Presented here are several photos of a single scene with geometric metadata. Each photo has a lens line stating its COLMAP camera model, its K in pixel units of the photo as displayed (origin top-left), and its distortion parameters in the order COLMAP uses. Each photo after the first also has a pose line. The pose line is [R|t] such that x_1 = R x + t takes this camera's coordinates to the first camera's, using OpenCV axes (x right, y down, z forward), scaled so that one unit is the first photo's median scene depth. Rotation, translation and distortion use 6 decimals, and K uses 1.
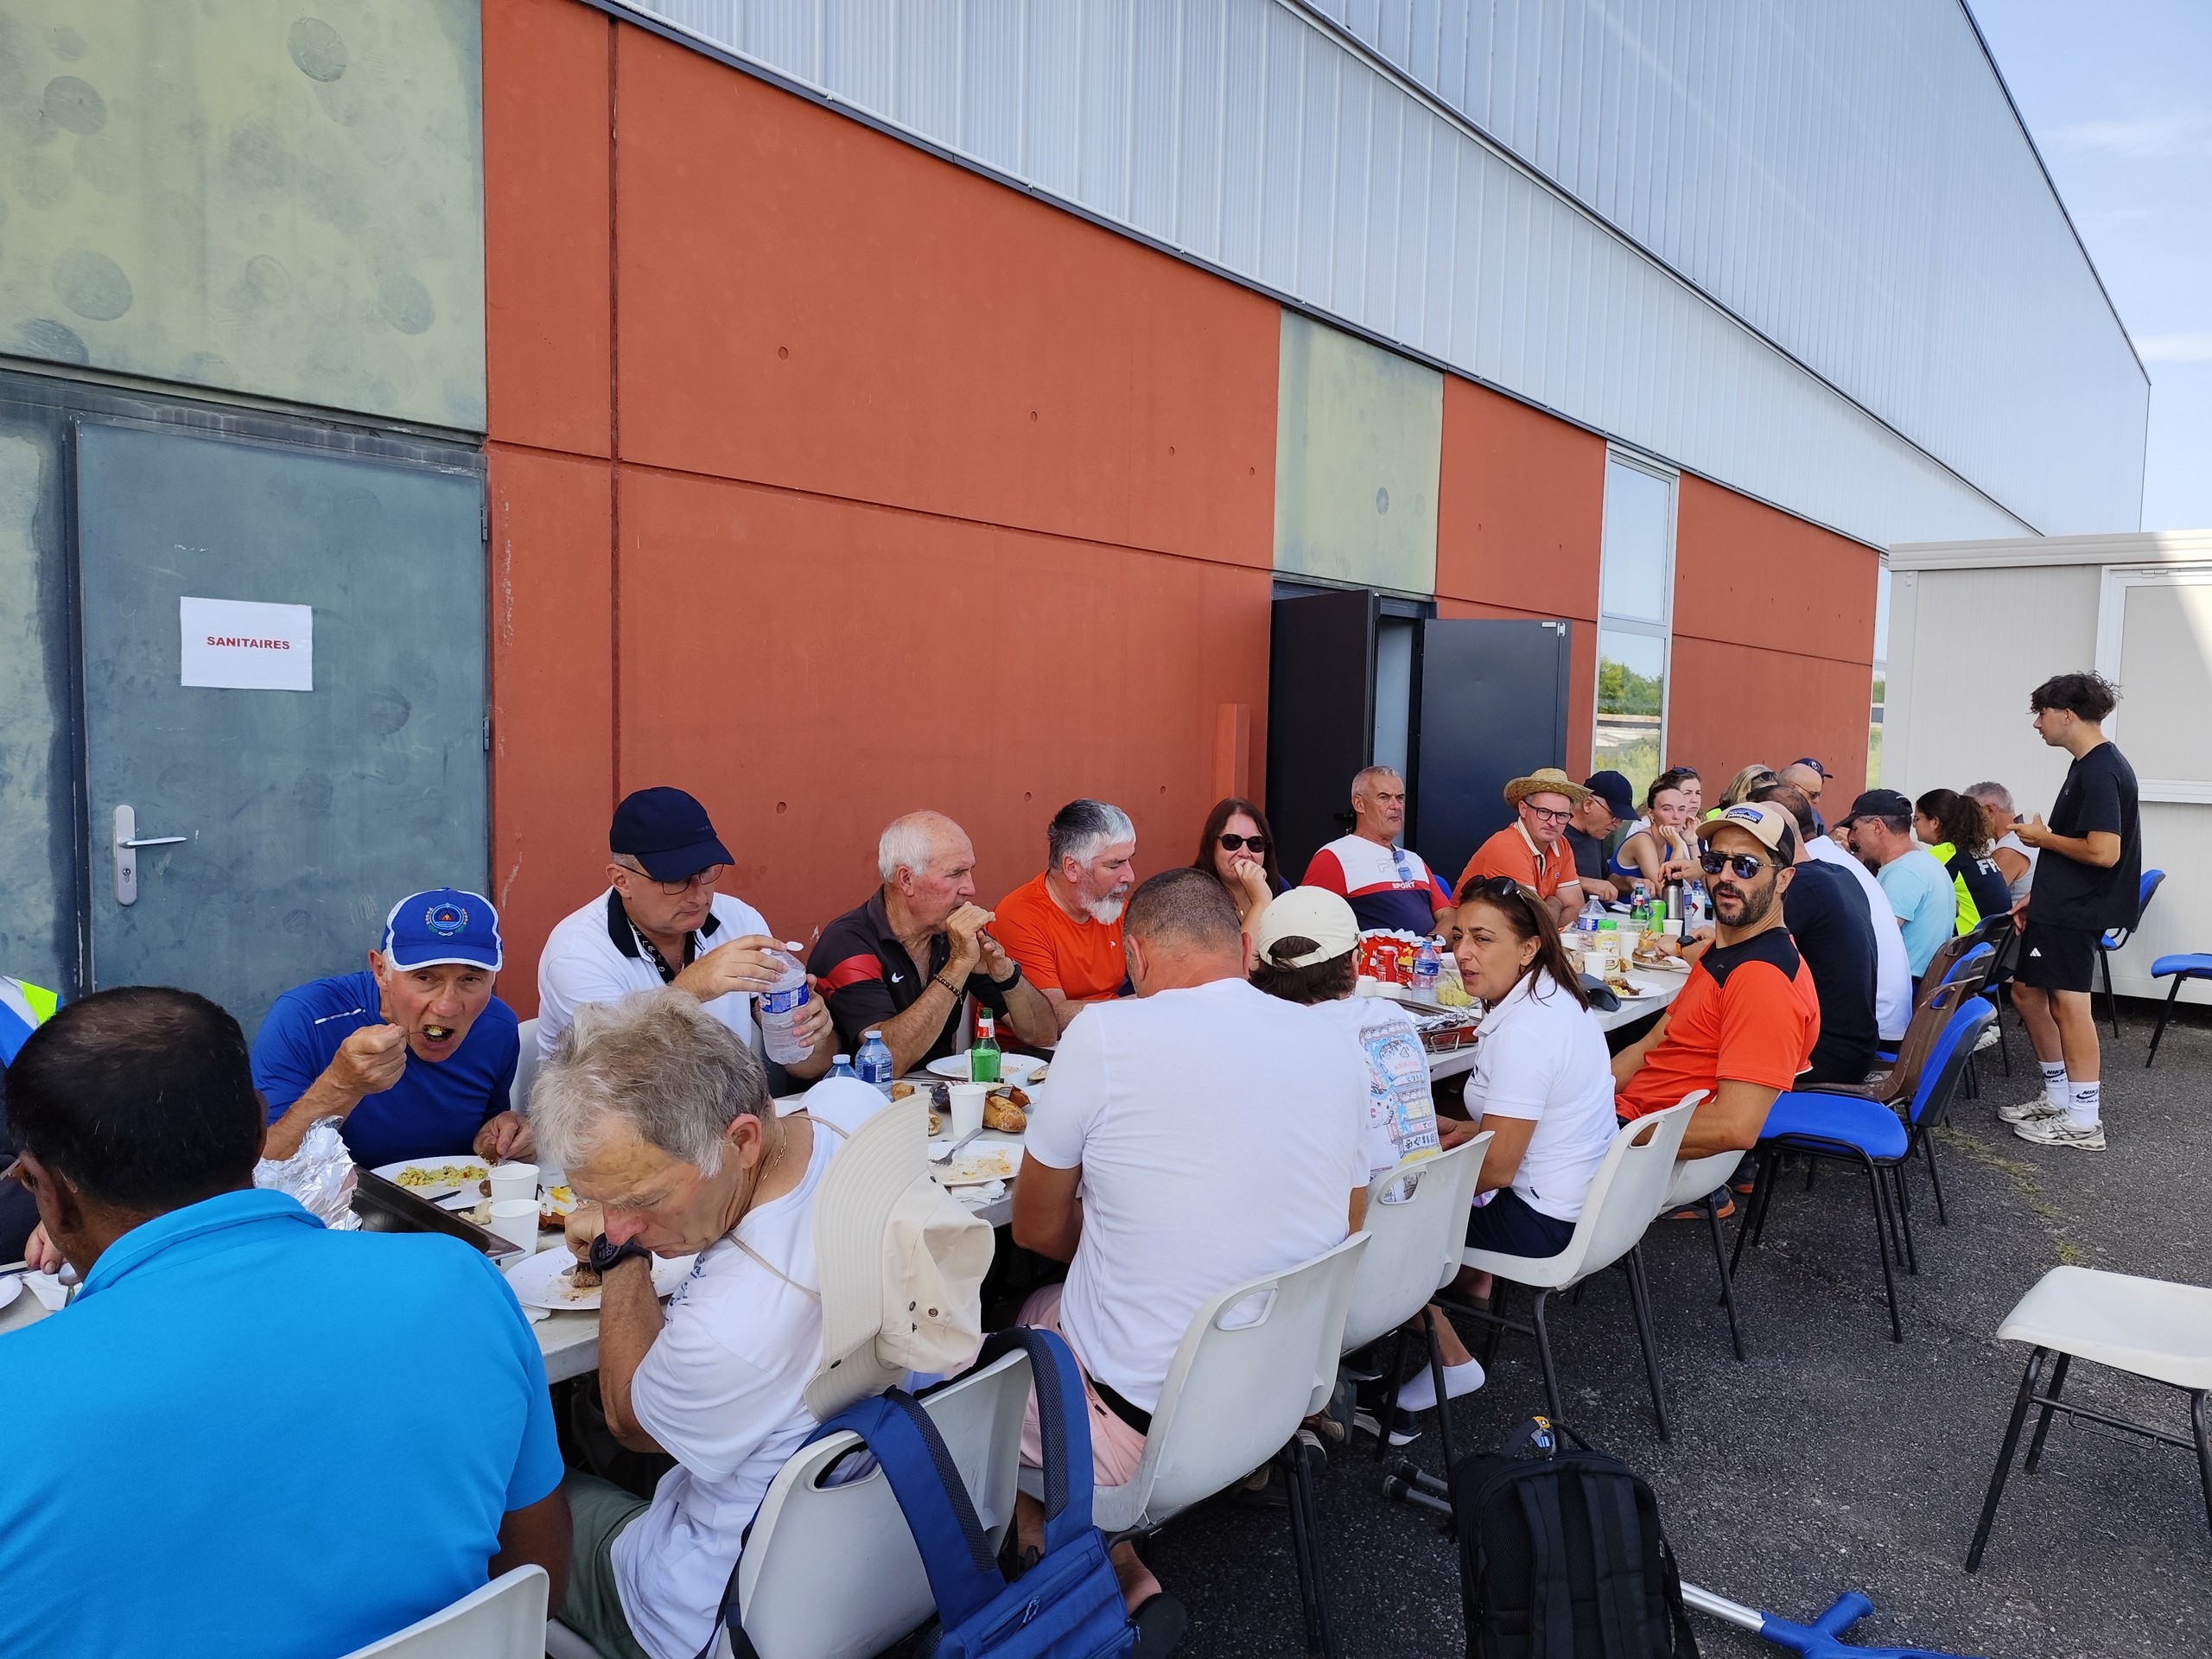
lens RADIAL K [[1494.2, 0, 1113.3], [0, 1494.2, 818.5], [0, 0, 1]] dist [0.058271, -0.053759]
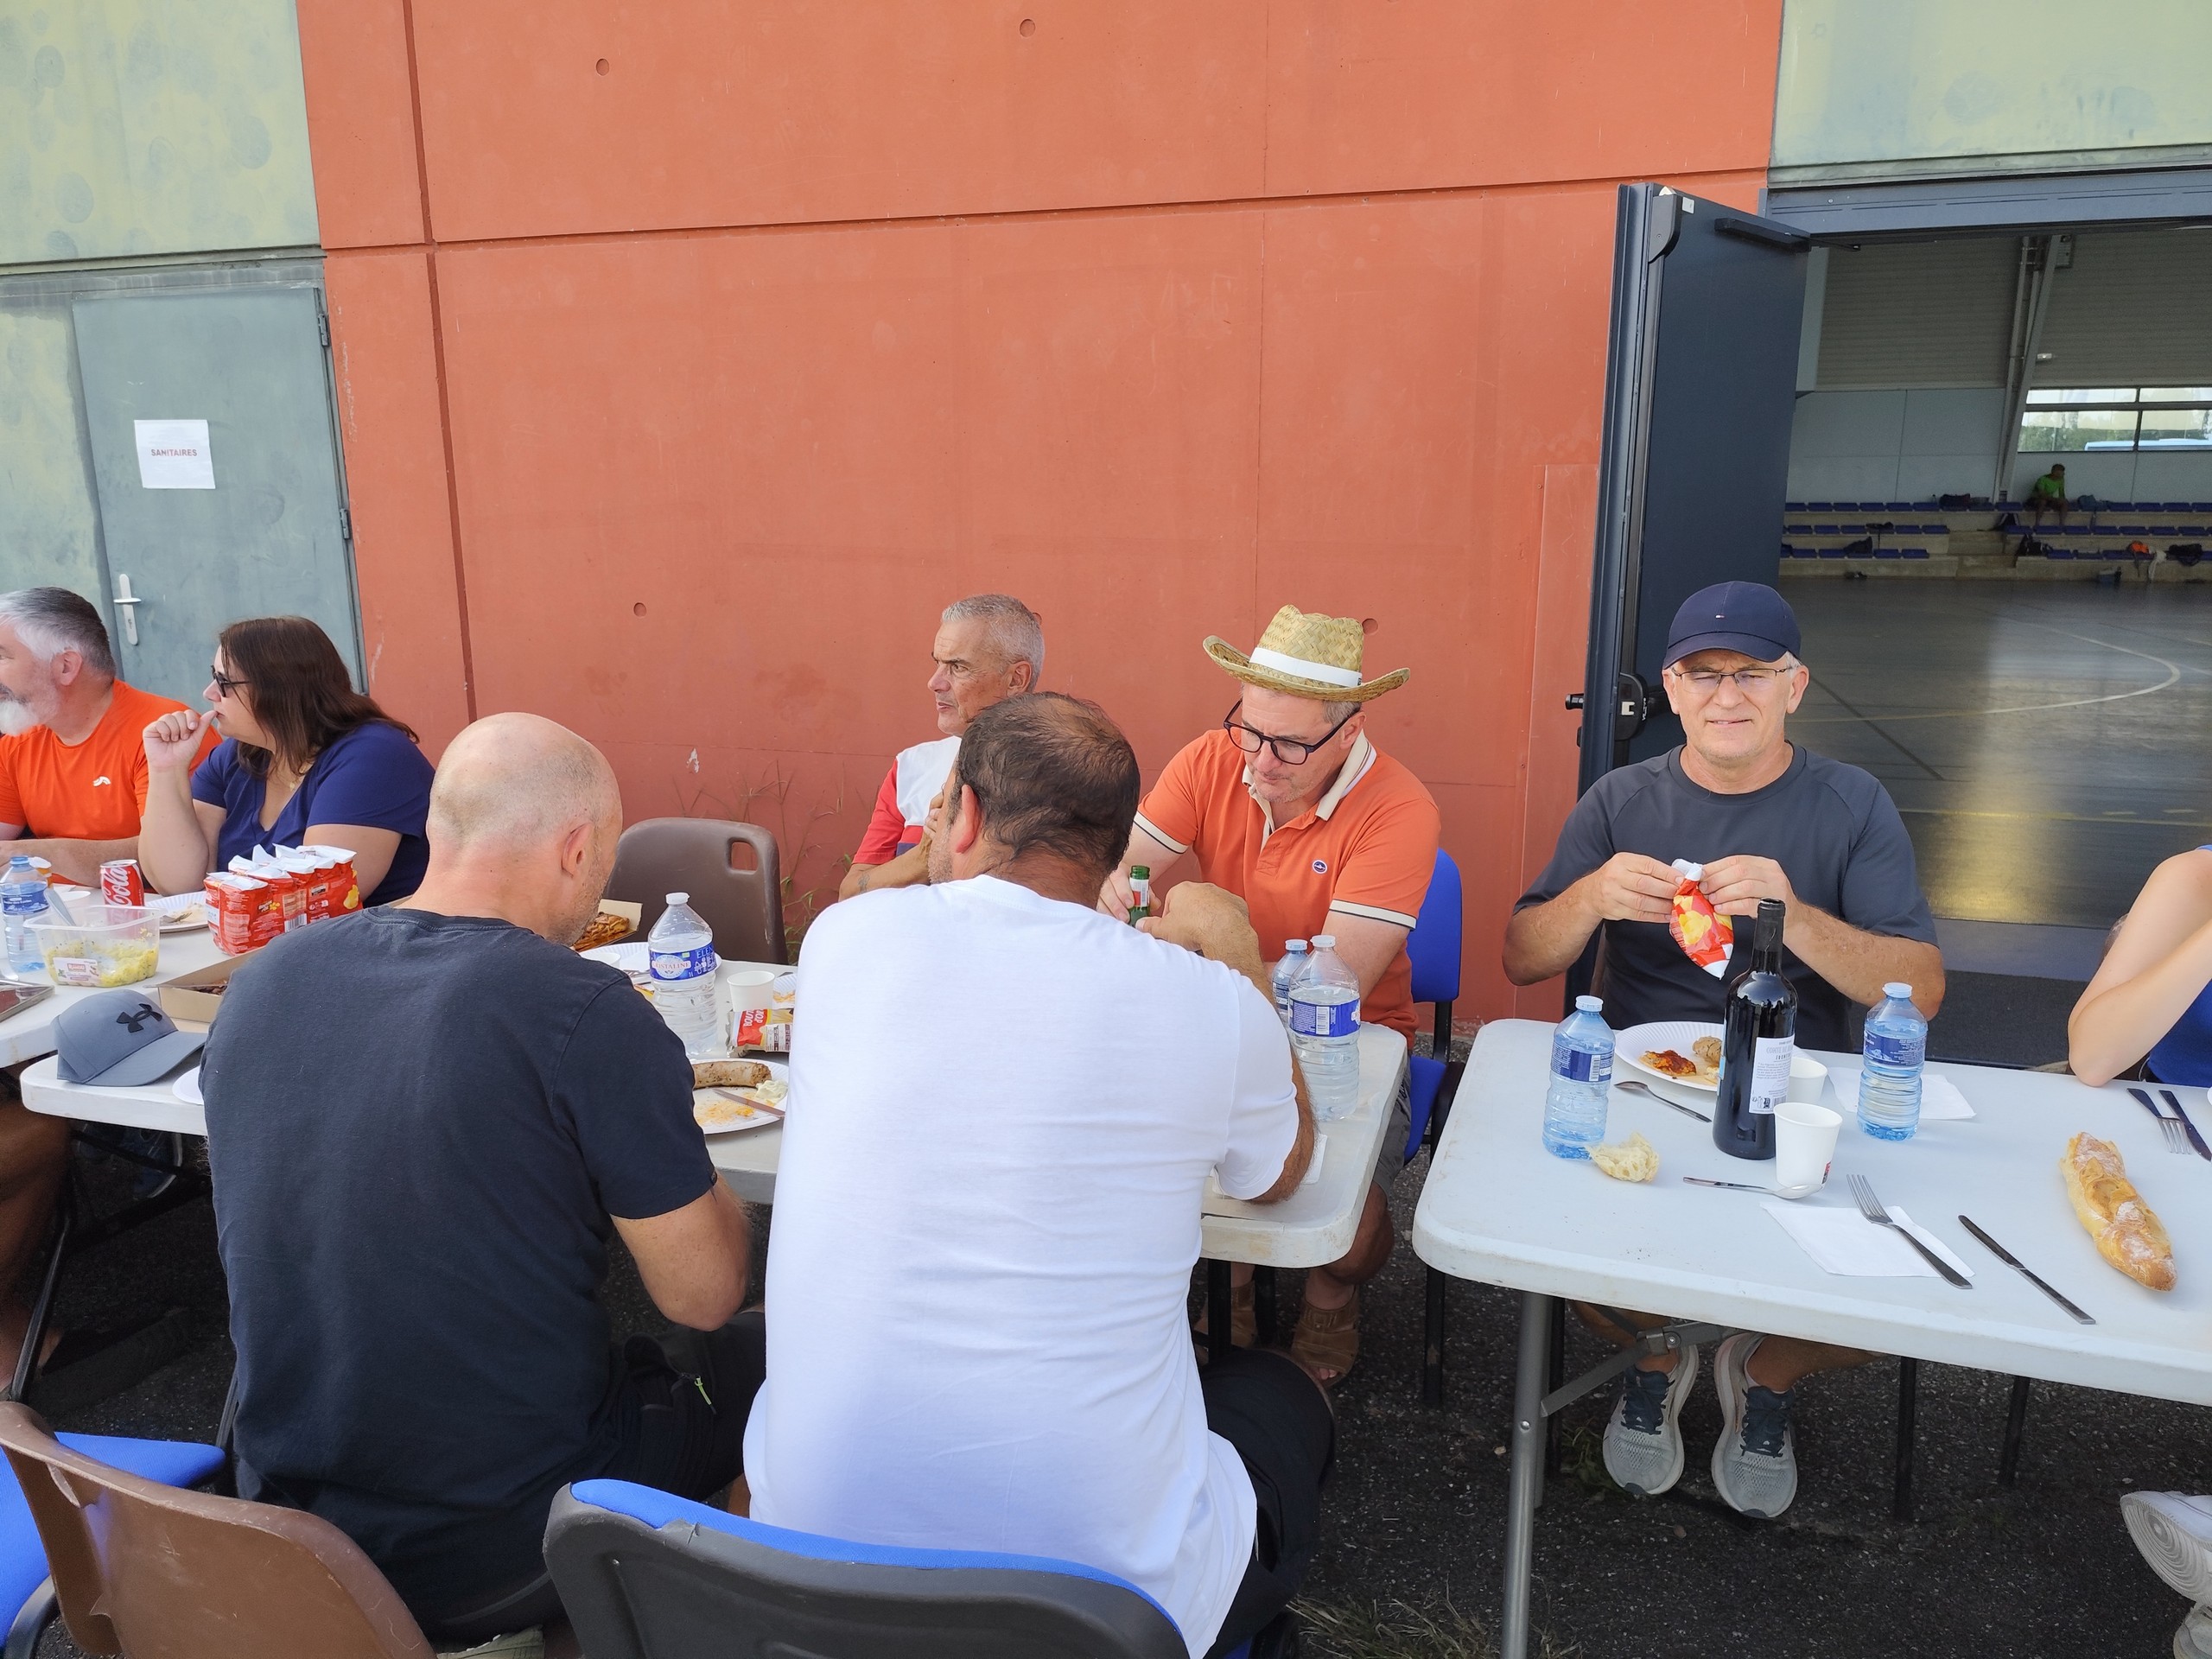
lens RADIAL K [[1478.4, 0, 1095.8], [0, 1478.4, 840.2], [0, 0, 1]] dist [0.021500, -0.029509]
pose [[0.392864, 0.175844, -0.902628, 0.916624], [-0.060970, 0.984369, 0.165231, -0.044354], [0.917573, -0.009880, 0.397445, 1.164155]]
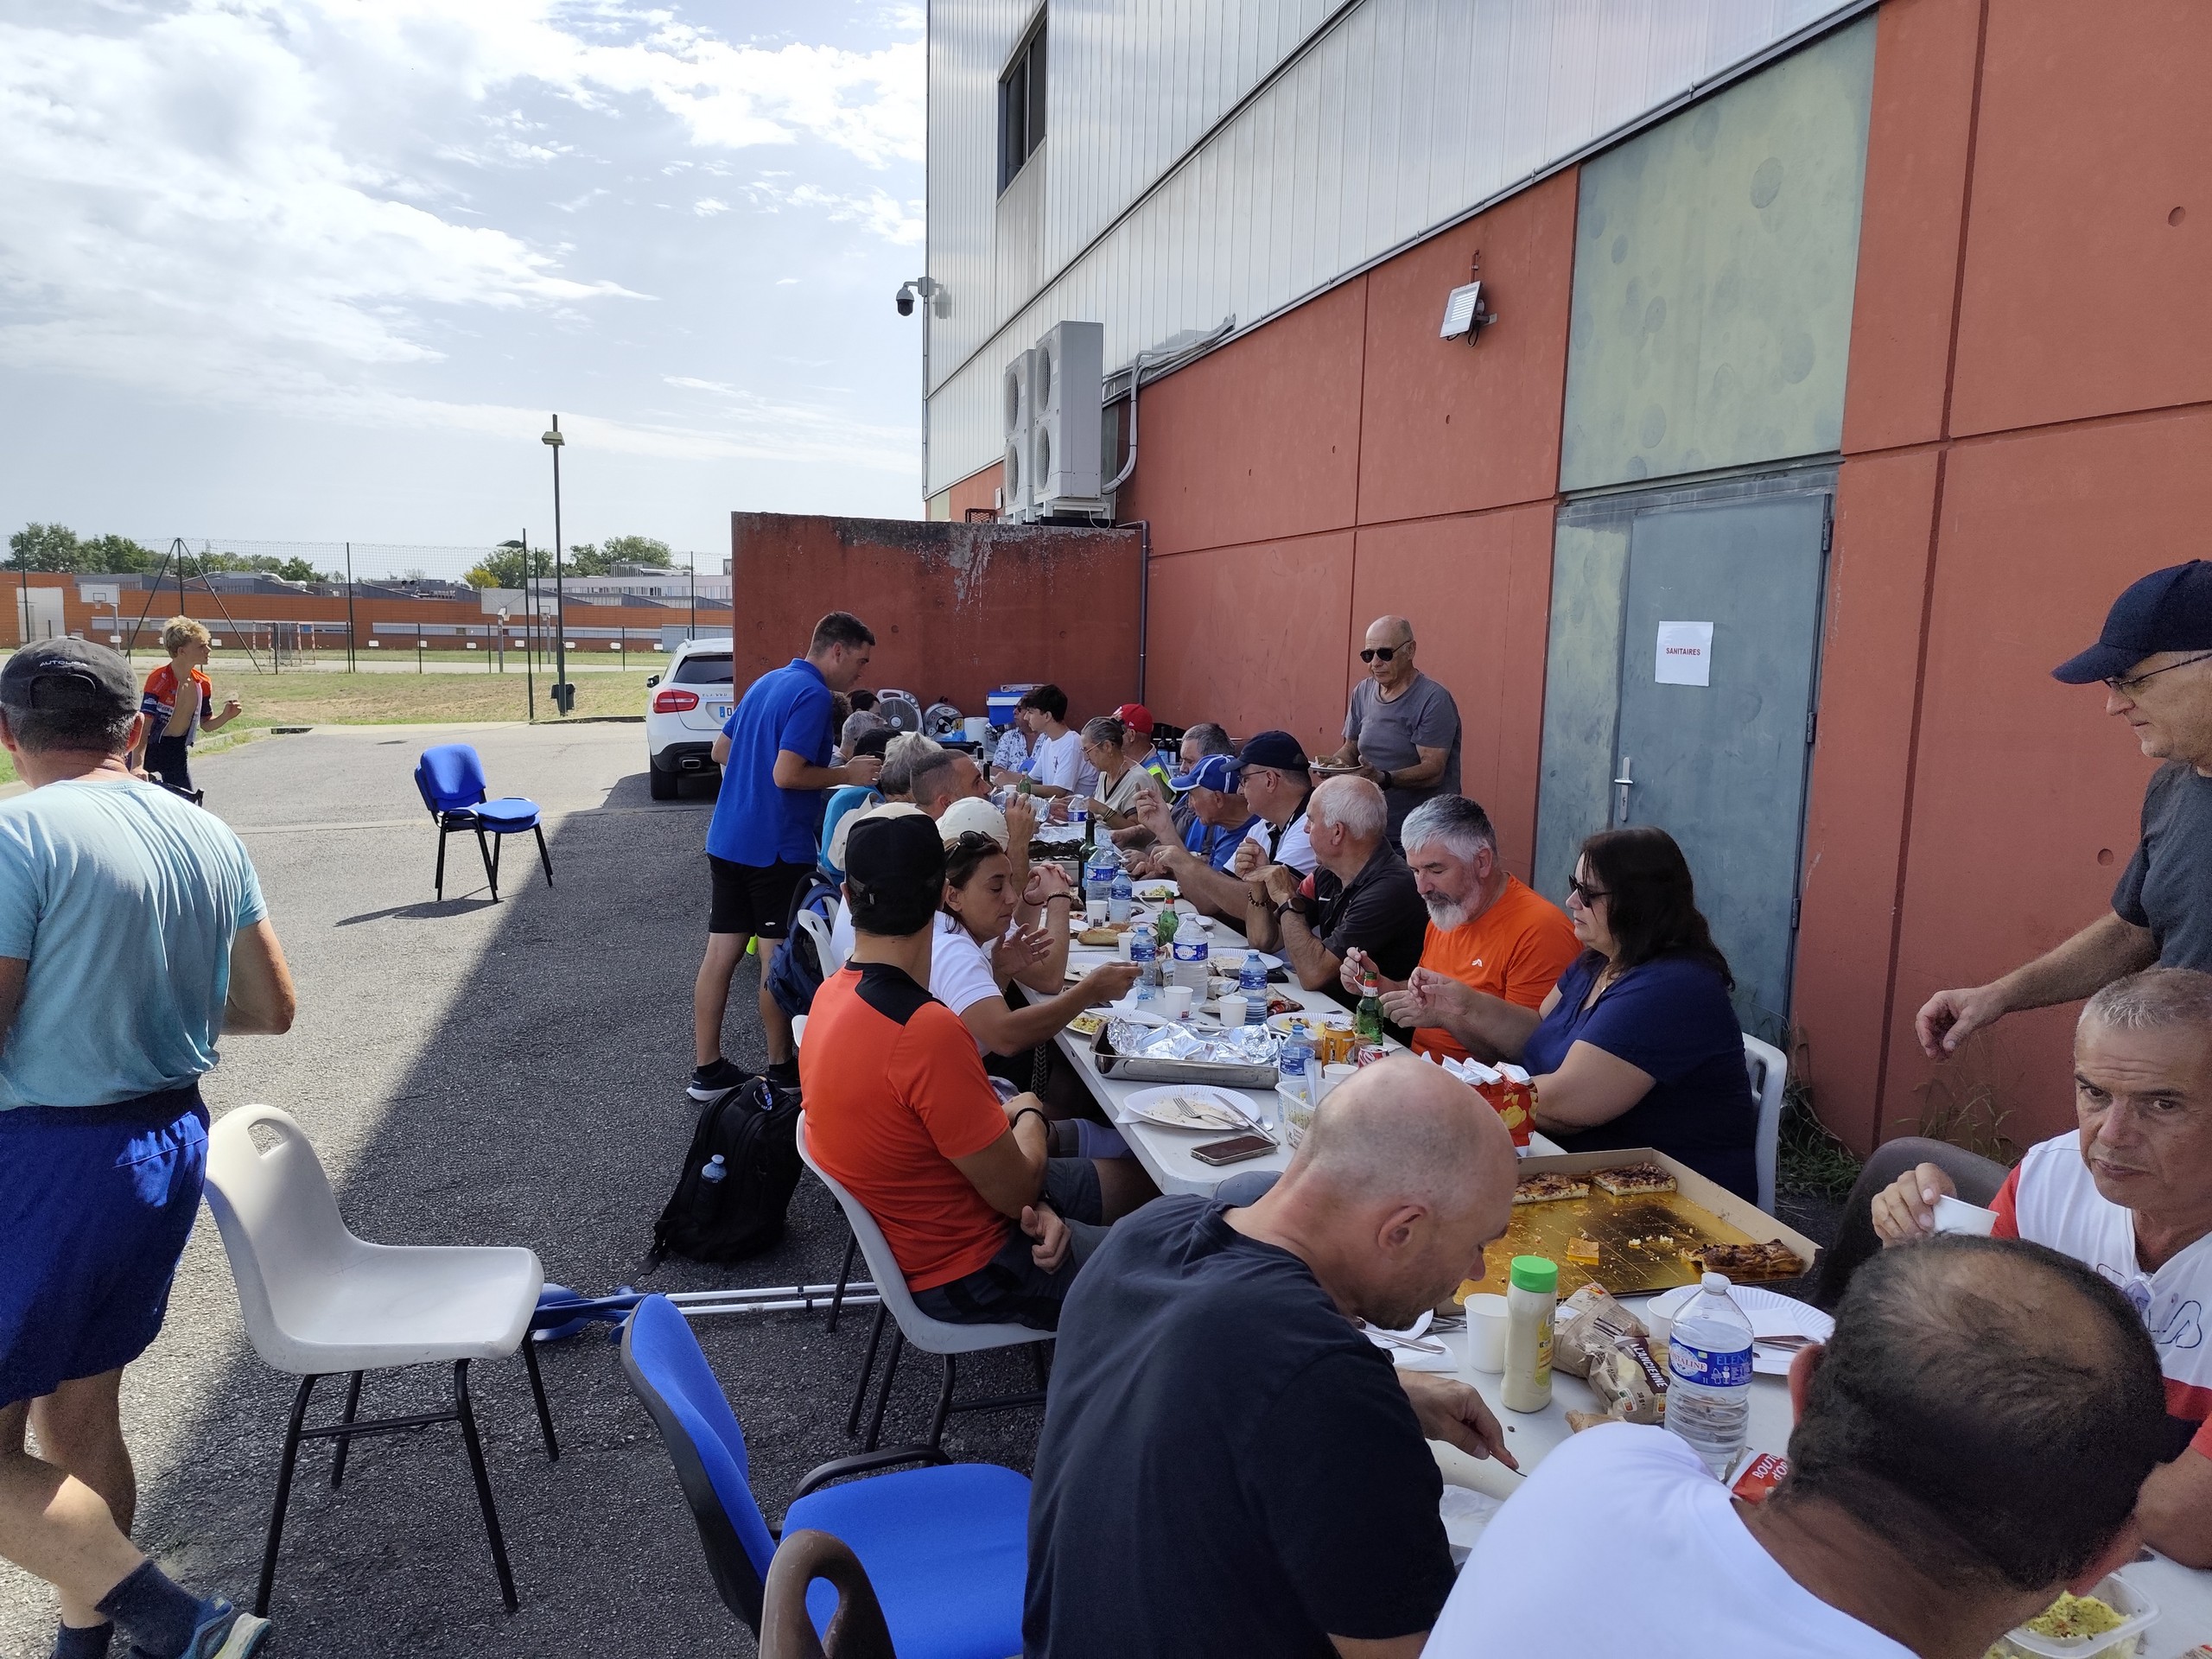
lens RADIAL K [[1507.5, 0, 1166.8], [0, 1507.5, 828.3], [0, 0, 1]] dist [0.063103, -0.049496]
pose [[-0.545396, 0.064490, -0.835694, 0.835994], [-0.106398, 0.983643, 0.145345, -0.103392], [0.831398, 0.168187, -0.529614, 1.313983]]
